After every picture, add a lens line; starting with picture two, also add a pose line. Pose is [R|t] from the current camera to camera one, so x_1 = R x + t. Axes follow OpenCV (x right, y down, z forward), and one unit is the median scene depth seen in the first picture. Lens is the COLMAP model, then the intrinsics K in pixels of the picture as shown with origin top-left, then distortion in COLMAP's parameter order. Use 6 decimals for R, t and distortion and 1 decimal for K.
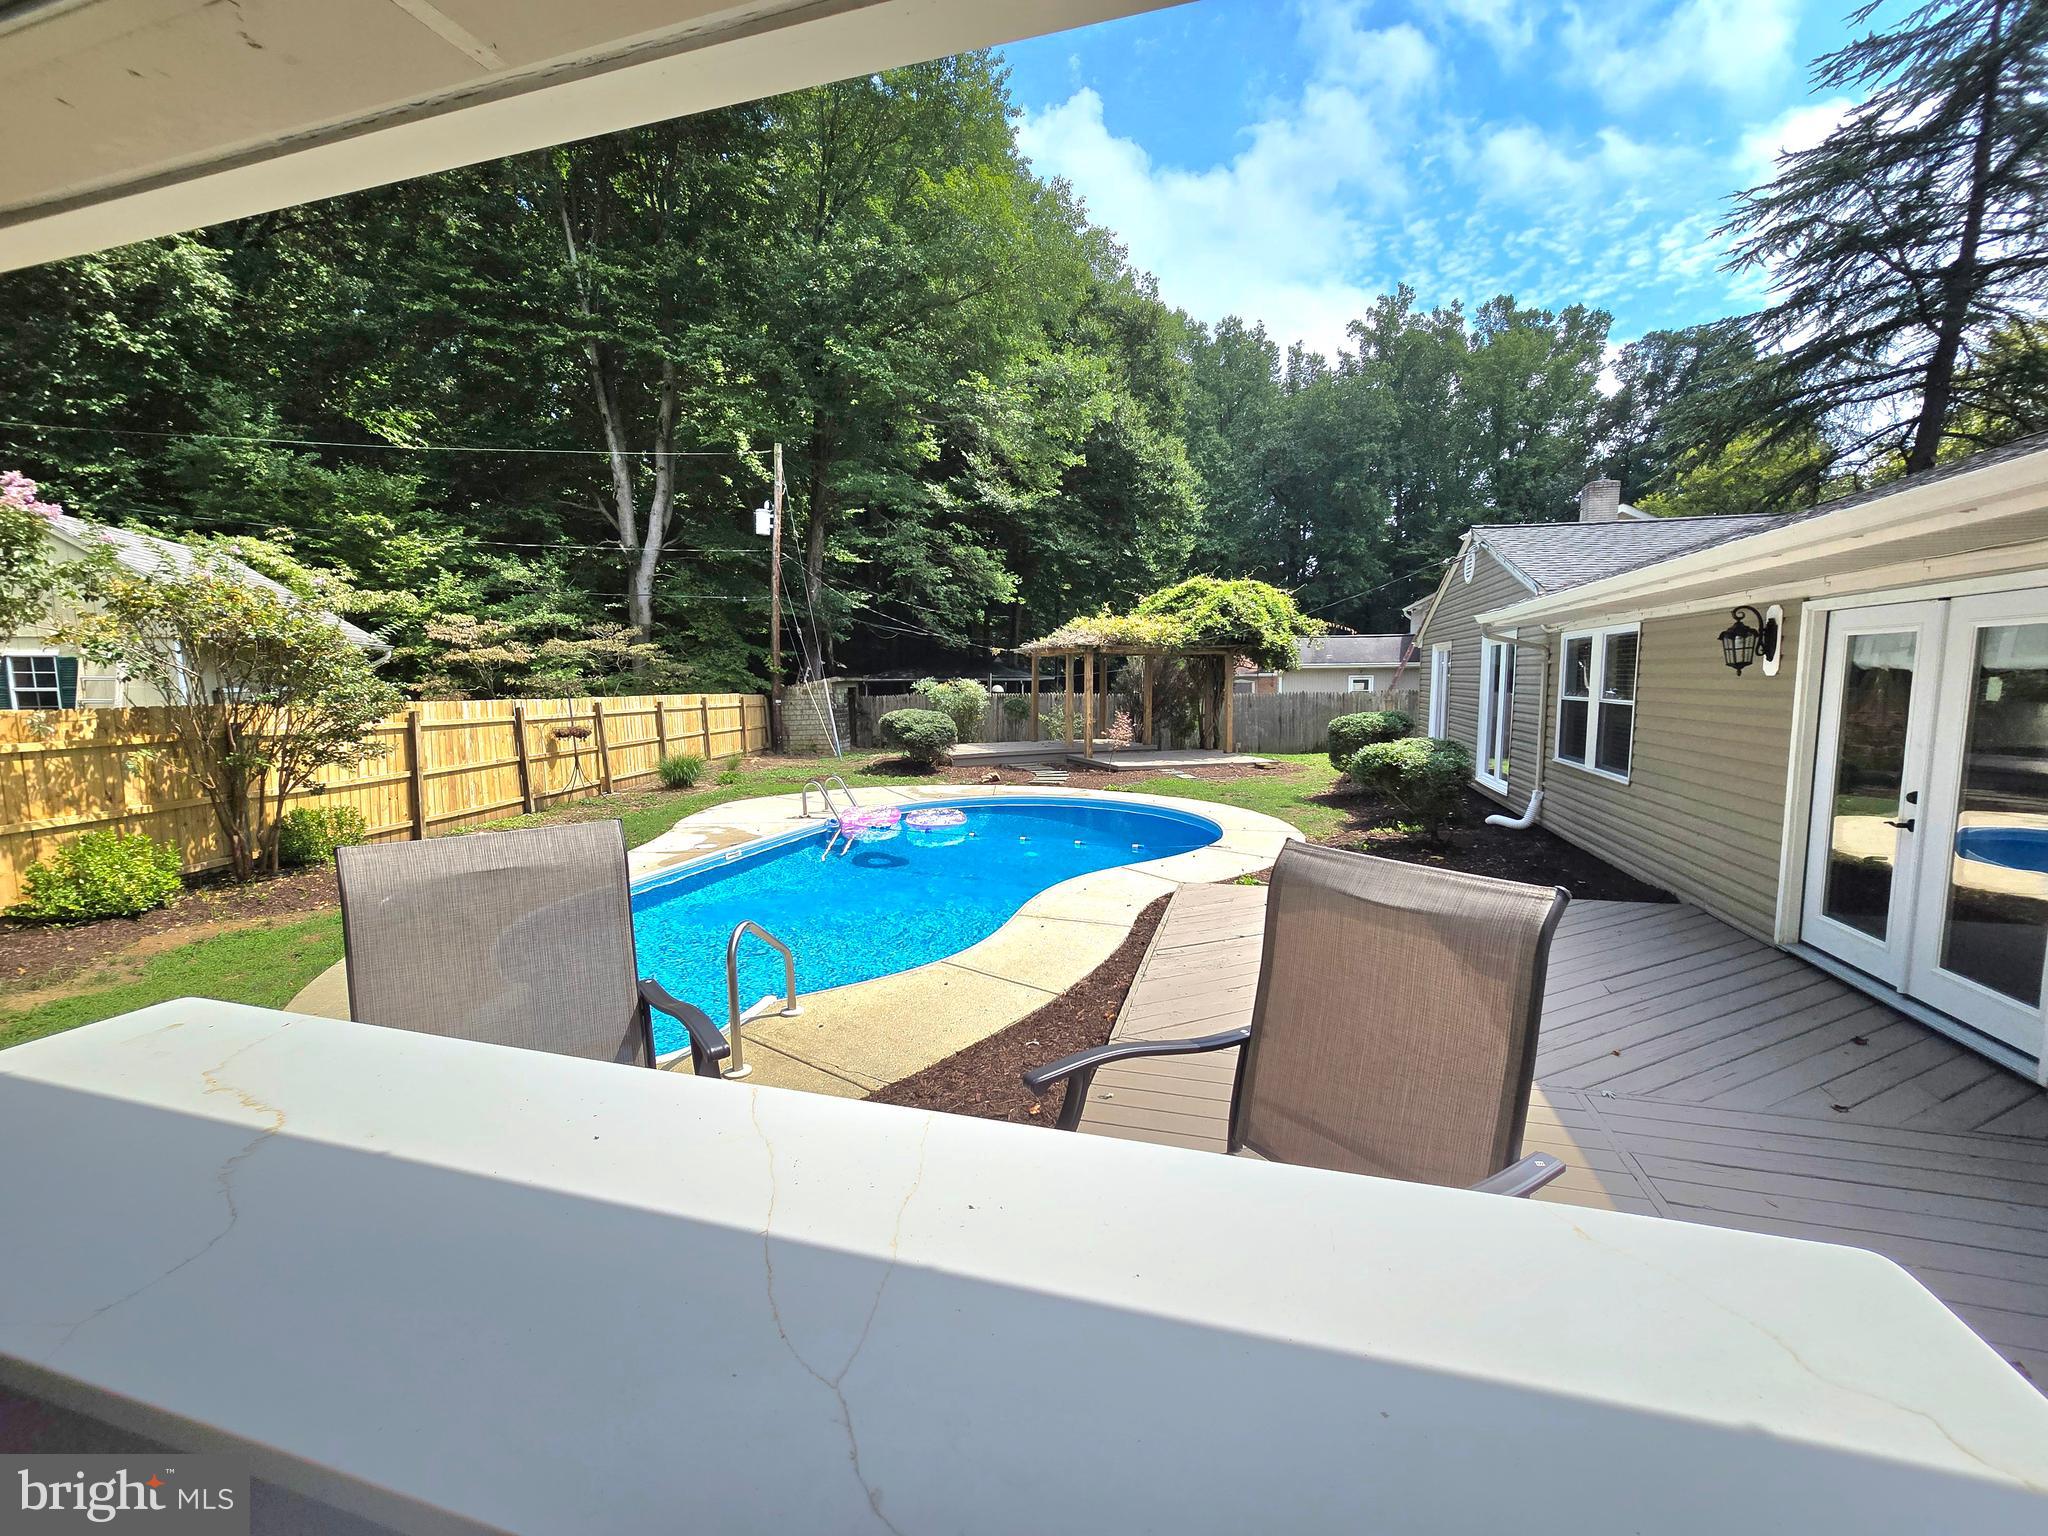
lens RADIAL K [[840.3, 0, 1024.0], [0, 840.3, 768.0], [0, 0, 1]] dist [-0.000226, -0.000160]
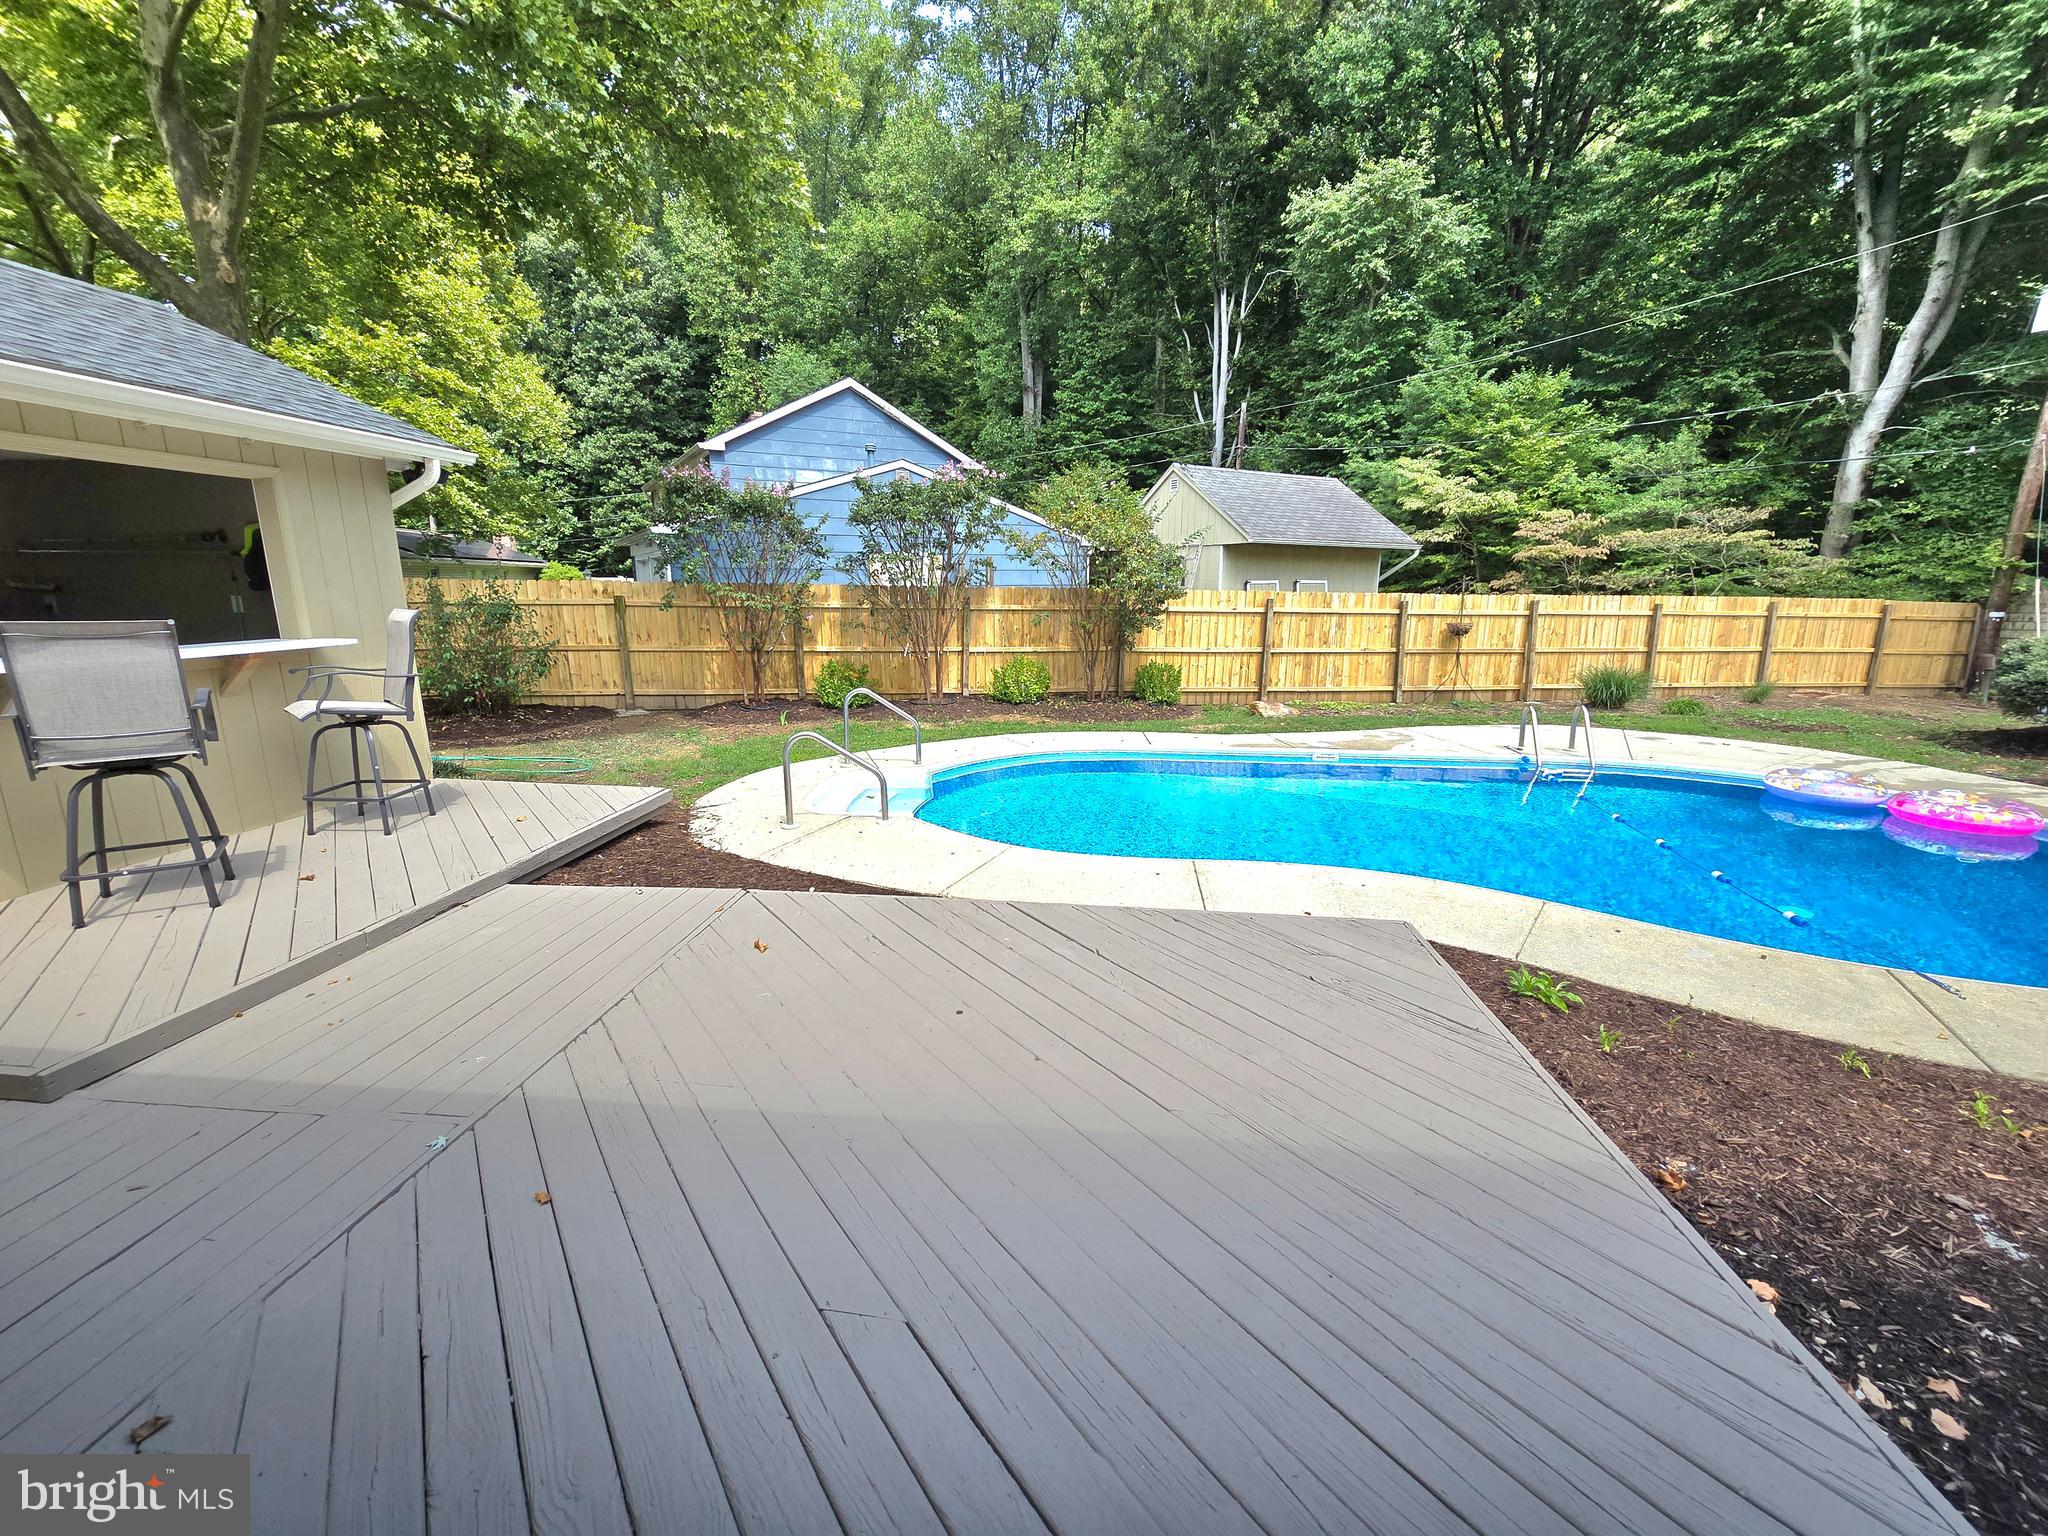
lens RADIAL K [[840.3, 0, 1024.0], [0, 840.3, 768.0], [0, 0, 1]] dist [-0.000226, -0.000160]
pose [[0.187231, 0.218189, -0.957778, 0.231396], [-0.109465, 0.973582, 0.200391, -0.017907], [0.976198, 0.067323, 0.206169, 0.218582]]
